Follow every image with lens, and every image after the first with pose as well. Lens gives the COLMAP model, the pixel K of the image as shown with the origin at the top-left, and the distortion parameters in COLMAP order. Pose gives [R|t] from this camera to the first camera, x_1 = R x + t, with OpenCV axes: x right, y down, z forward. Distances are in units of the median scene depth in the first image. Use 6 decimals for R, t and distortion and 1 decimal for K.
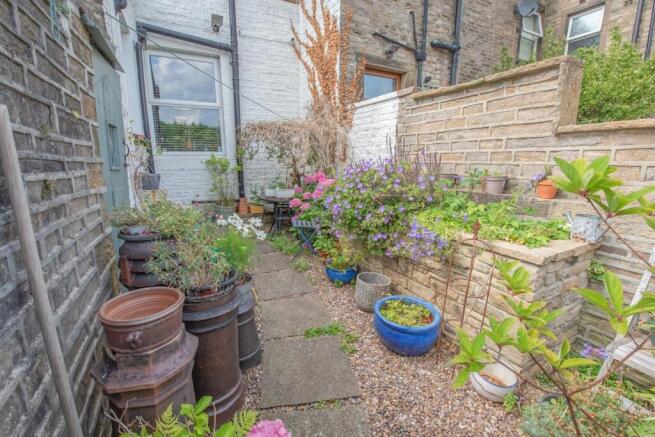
lens RADIAL K [[273.6, 0, 333.2], [0, 273.6, 220.7], [0, 0, 1]] dist [0.001567, 0.000281]
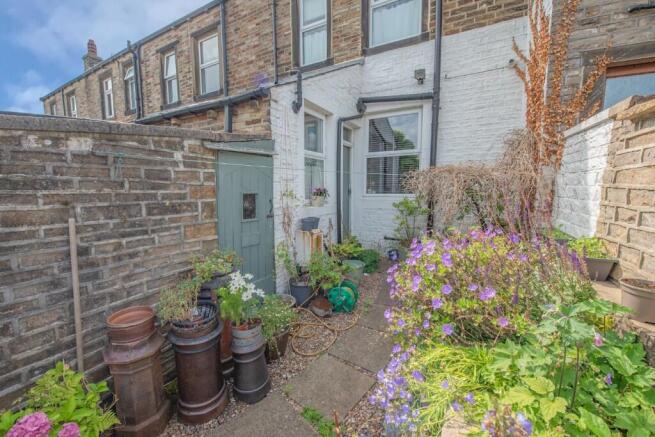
lens RADIAL K [[273.6, 0, 333.2], [0, 273.6, 220.7], [0, 0, 1]] dist [0.001567, 0.000281]
pose [[0.576292, 0.101677, -0.810894, 0.292574], [-0.179399, 0.983768, -0.004143, -0.110490], [0.797310, 0.147861, 0.585178, 0.196326]]
